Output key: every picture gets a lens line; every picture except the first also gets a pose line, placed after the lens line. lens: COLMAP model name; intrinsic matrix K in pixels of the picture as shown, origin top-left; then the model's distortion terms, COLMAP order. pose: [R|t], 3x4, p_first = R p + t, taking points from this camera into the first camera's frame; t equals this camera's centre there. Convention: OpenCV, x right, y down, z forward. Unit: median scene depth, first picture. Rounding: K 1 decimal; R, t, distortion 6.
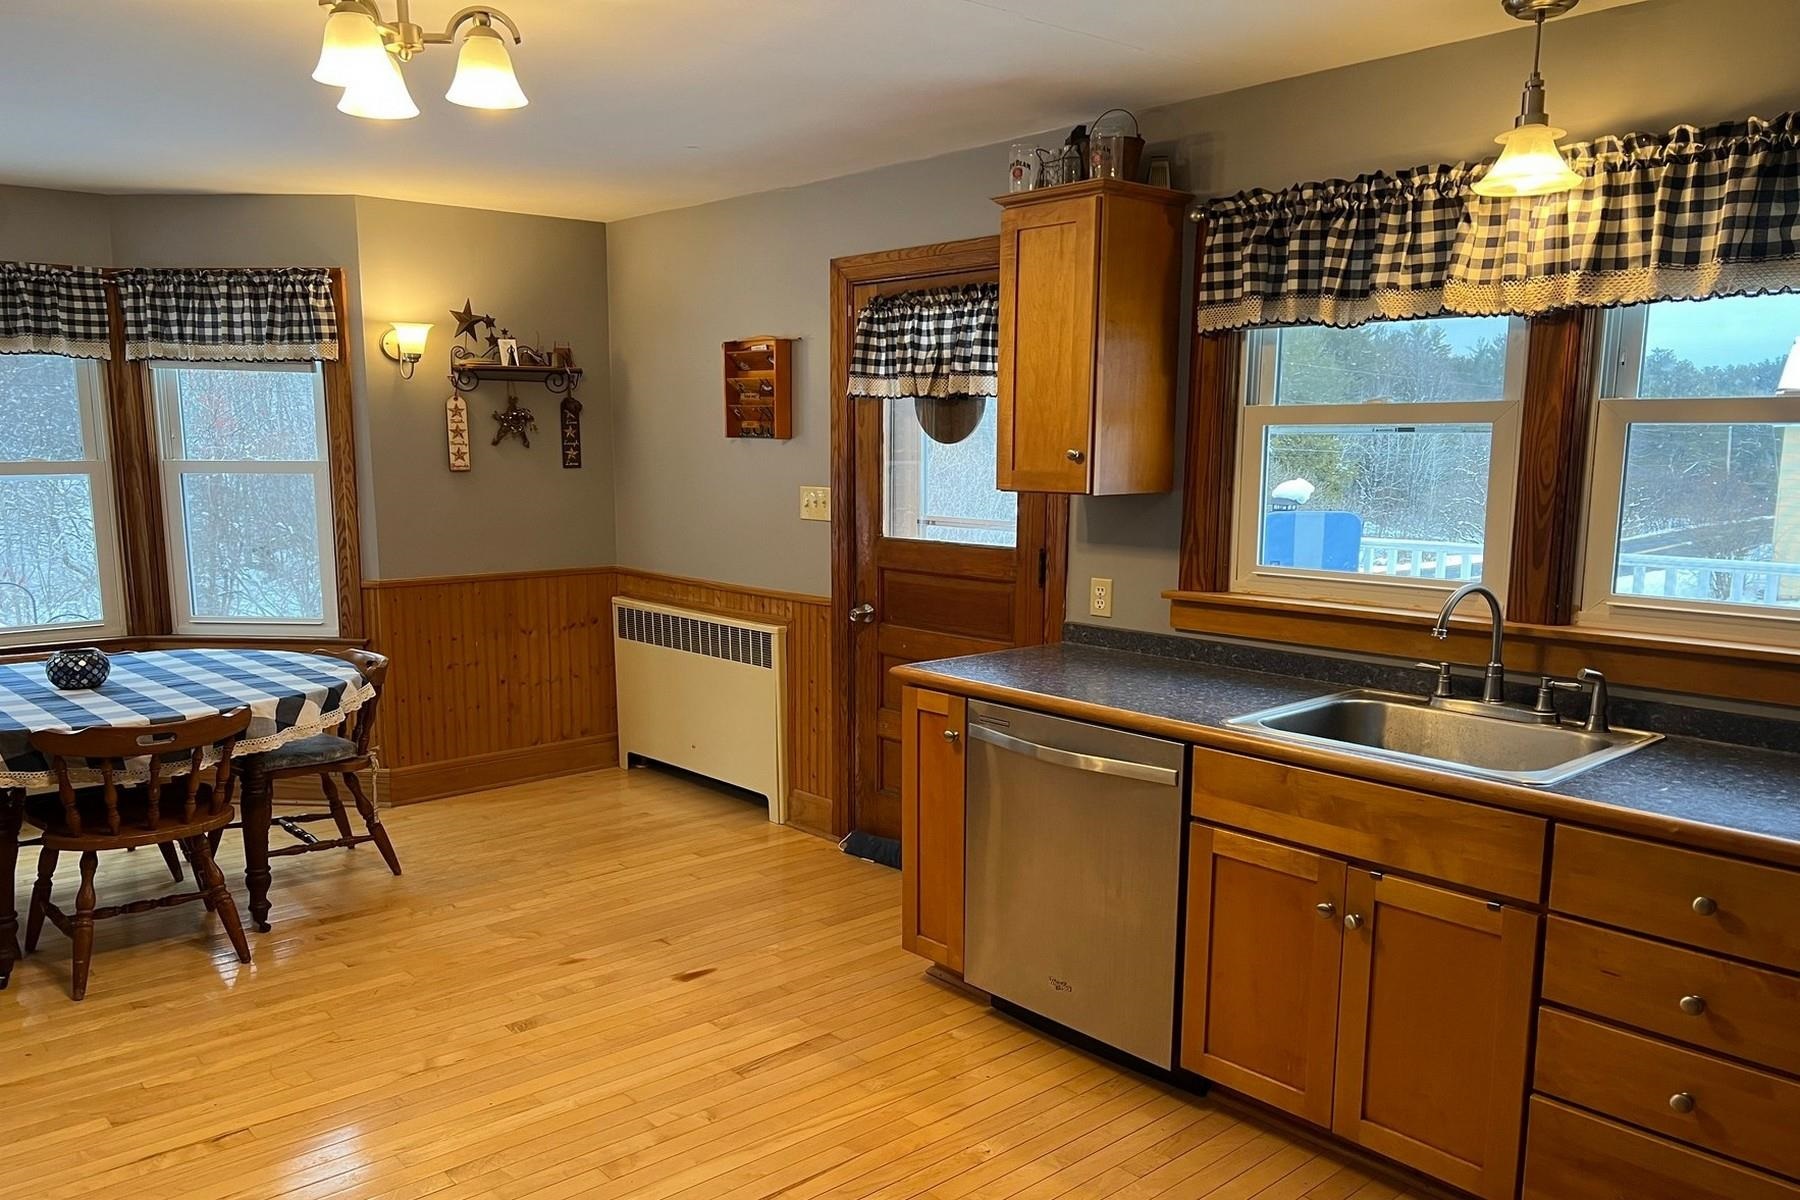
lens RADIAL K [[1355.5, 0, 880.7], [0, 1355.5, 659.7], [0, 0, 1]] dist [0.067426, -0.084611]
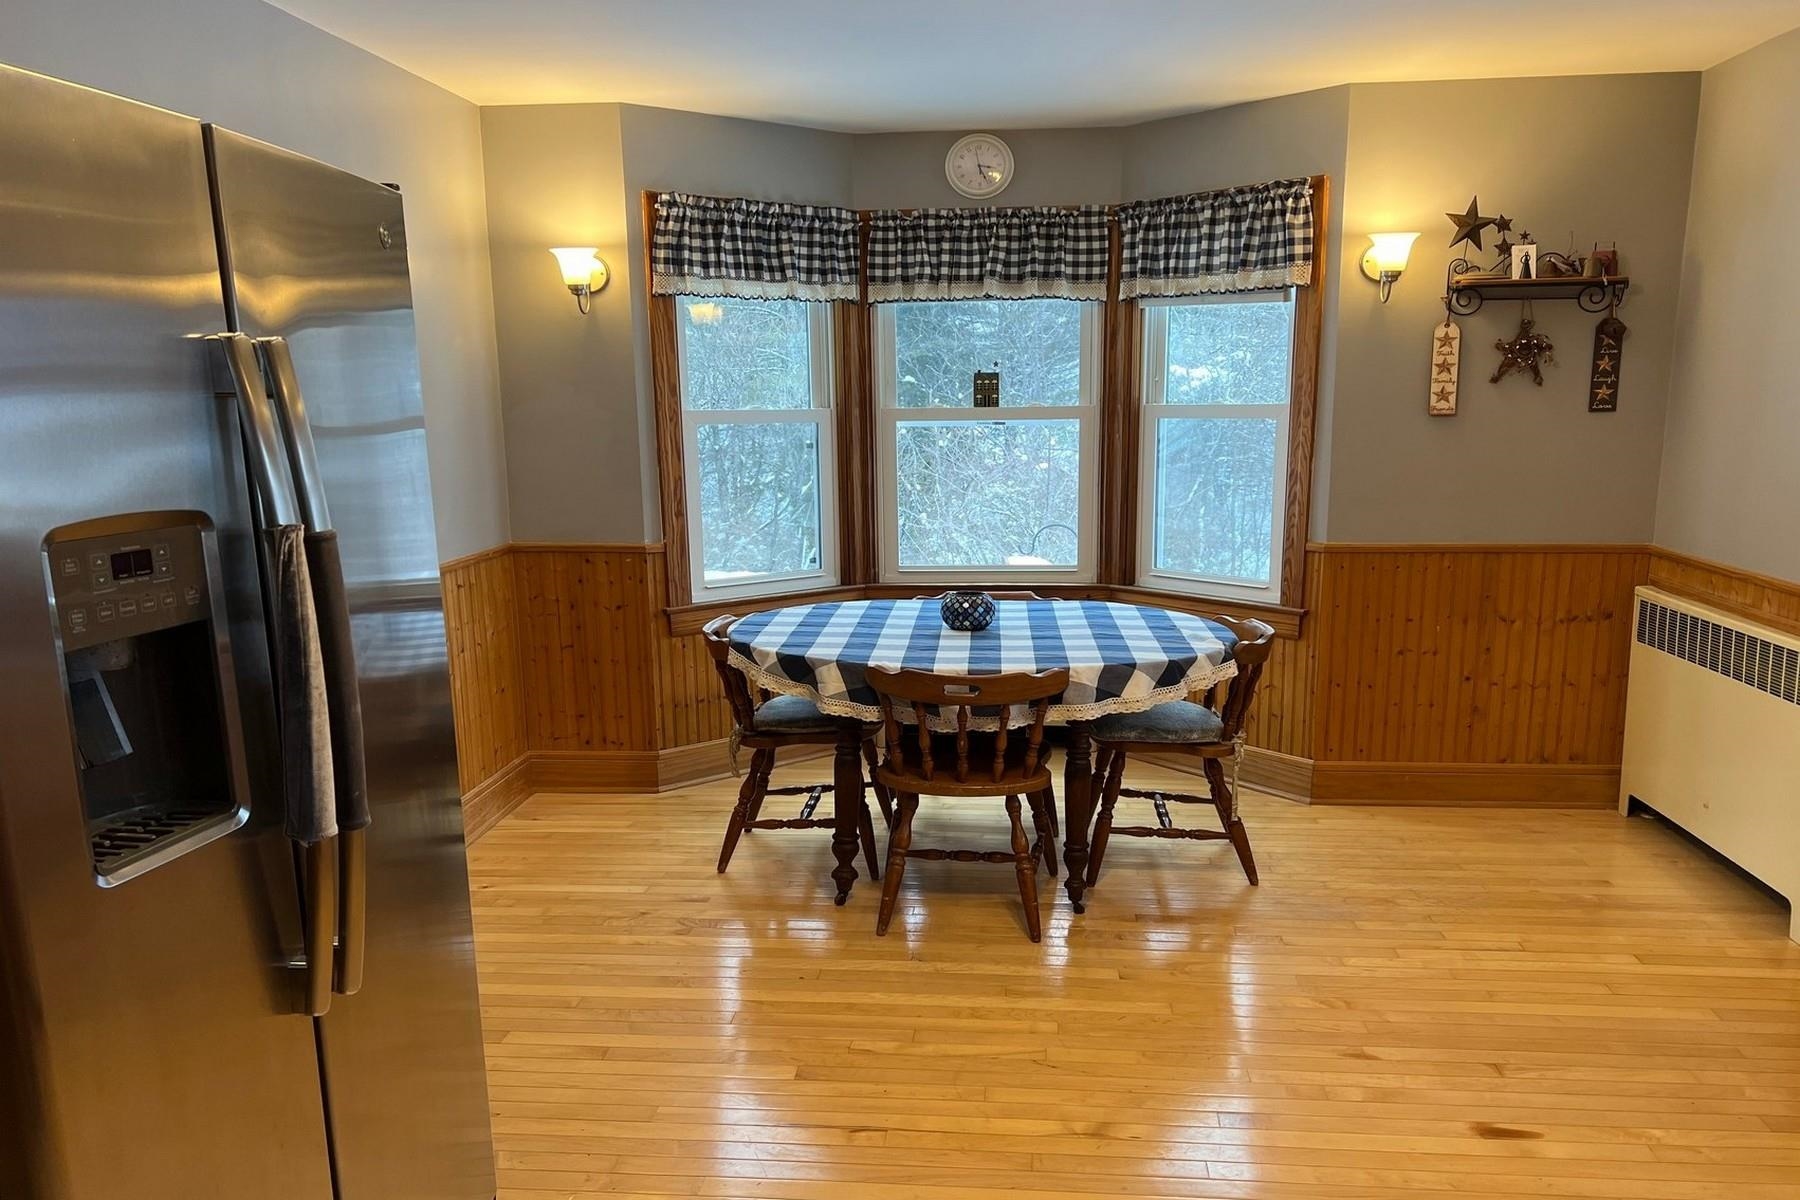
lens RADIAL K [[1386.2, 0, 959.8], [0, 1386.2, 700.2], [0, 0, 1]] dist [0.032504, -0.035814]
pose [[0.696338, 0.145764, -0.702756, 0.105833], [-0.109649, 0.989271, 0.096545, -0.020136], [0.709289, 0.009829, 0.704850, 0.227014]]
